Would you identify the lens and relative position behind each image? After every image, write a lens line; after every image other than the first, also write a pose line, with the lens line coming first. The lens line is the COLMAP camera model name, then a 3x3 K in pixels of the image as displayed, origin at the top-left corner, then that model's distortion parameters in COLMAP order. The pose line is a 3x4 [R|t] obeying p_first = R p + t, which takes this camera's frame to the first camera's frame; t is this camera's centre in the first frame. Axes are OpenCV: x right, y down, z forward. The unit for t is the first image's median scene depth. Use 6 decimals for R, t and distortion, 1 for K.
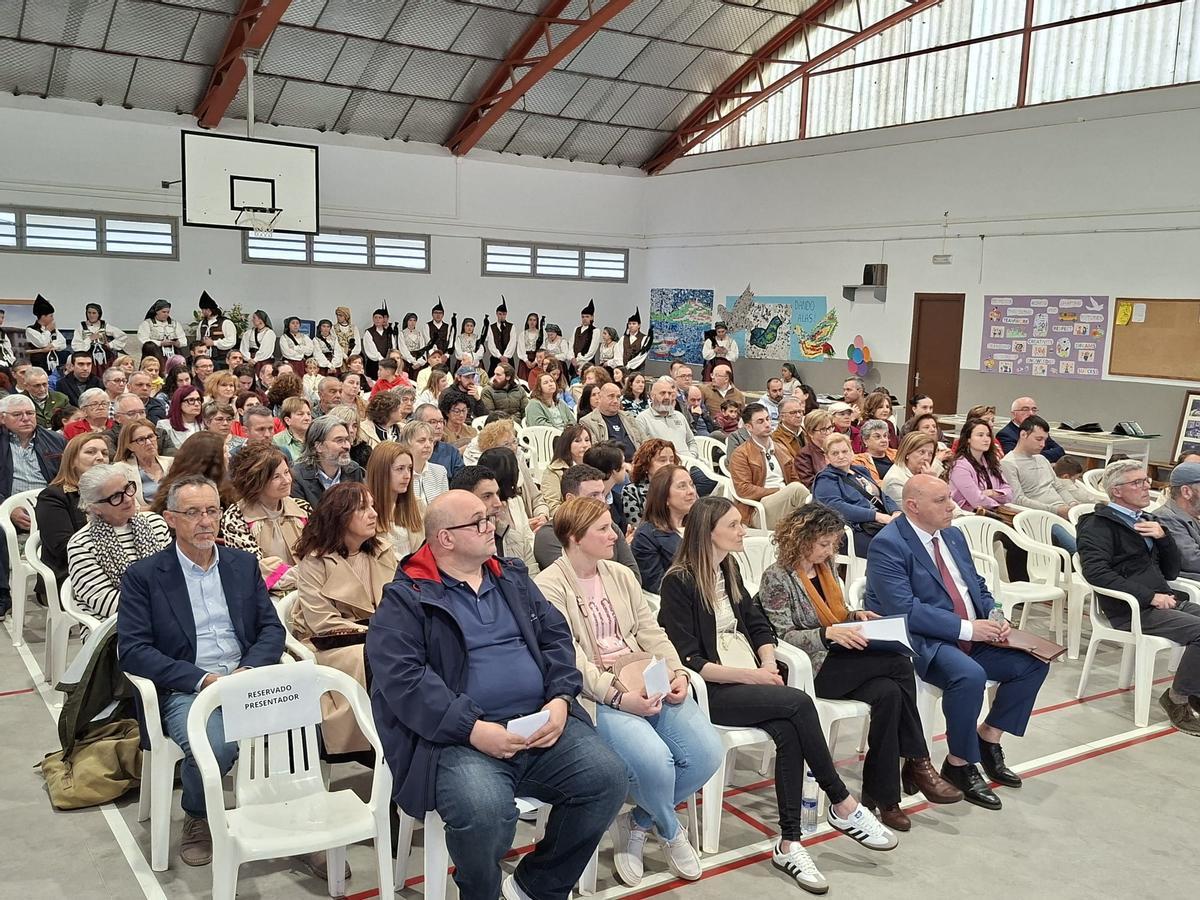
lens RADIAL K [[1175.2, 0, 608.0], [0, 1175.2, 460.2], [0, 0, 1]] dist [0.063394, 0.000000]
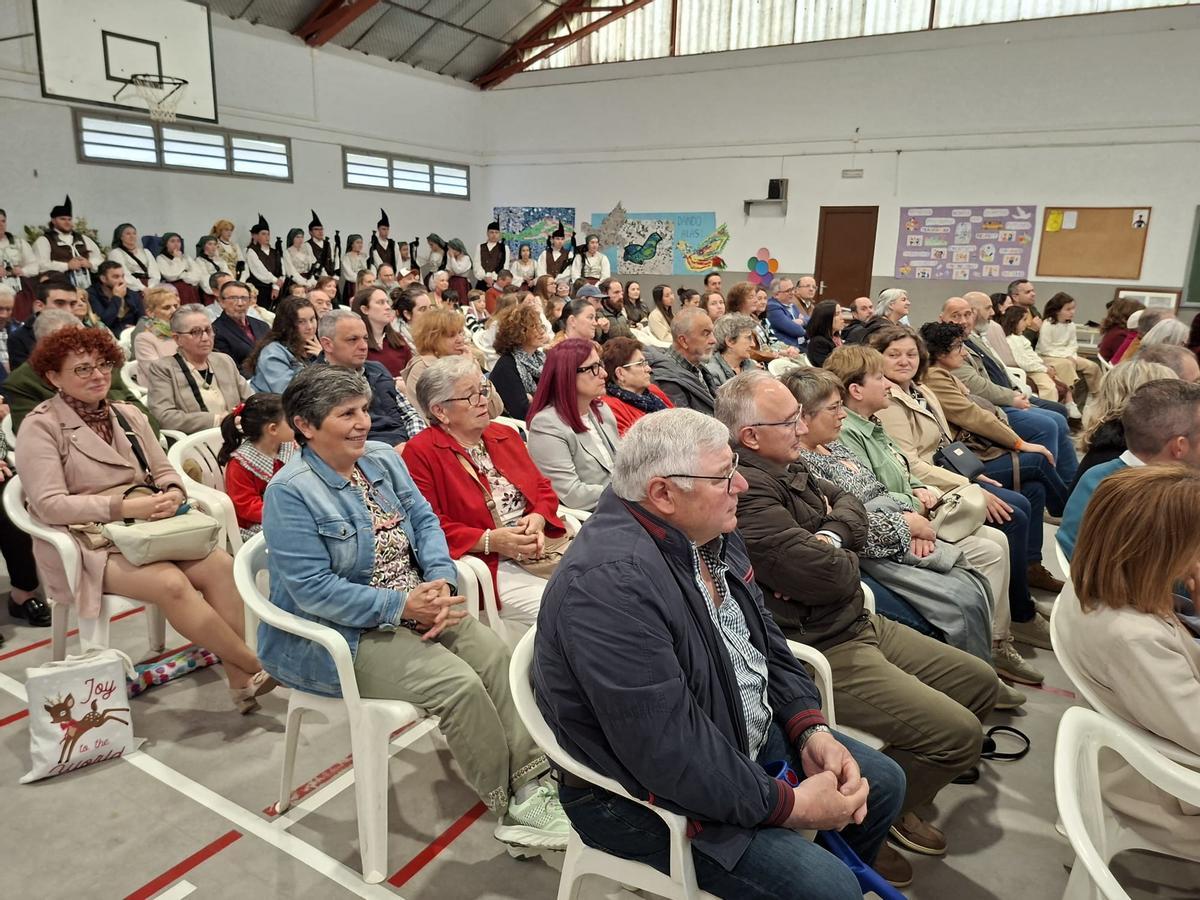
lens RADIAL K [[858.8, 0, 603.5], [0, 858.8, 449.6], [0, 0, 1]] dist [0.063513, -0.074321]
pose [[0.904398, -0.107836, 0.412838, -0.288600], [0.062719, 0.990625, 0.121359, -0.031022], [-0.422055, -0.083864, 0.902683, 0.369648]]
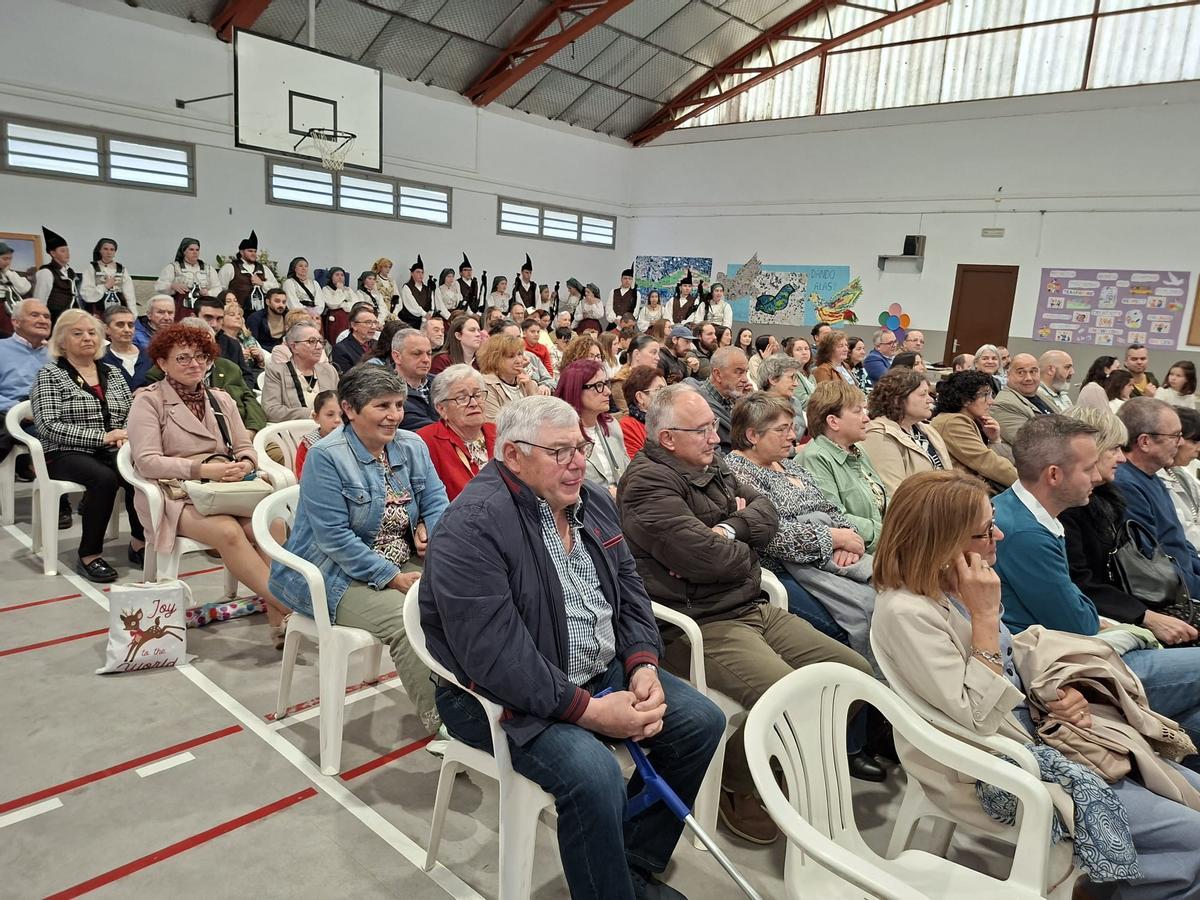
lens RADIAL K [[858.8, 0, 610.3], [0, 858.8, 457.8], [0, 0, 1]] dist [0.063513, -0.074321]
pose [[0.966640, -0.018263, 0.255486, -0.262047], [0.000681, 0.997634, 0.068738, -0.022522], [-0.256137, -0.066271, 0.964366, 0.331268]]
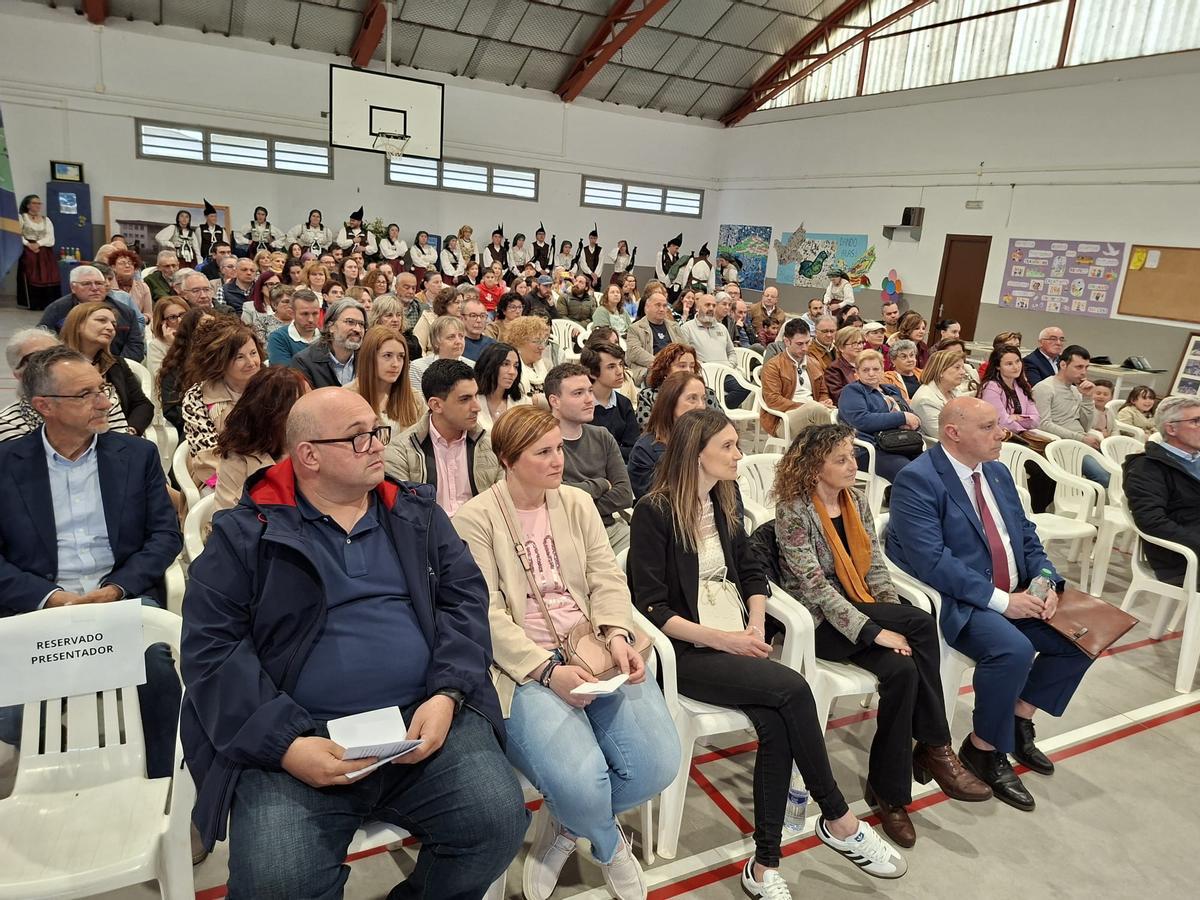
lens RADIAL K [[868.3, 0, 616.8], [0, 868.3, 446.7], [0, 0, 1]] dist [0.072722, -0.075182]
pose [[0.994751, 0.068009, -0.076457, 0.020382], [-0.060368, 0.993338, 0.098159, -0.000399], [0.082623, -0.093029, 0.992229, 0.109562]]
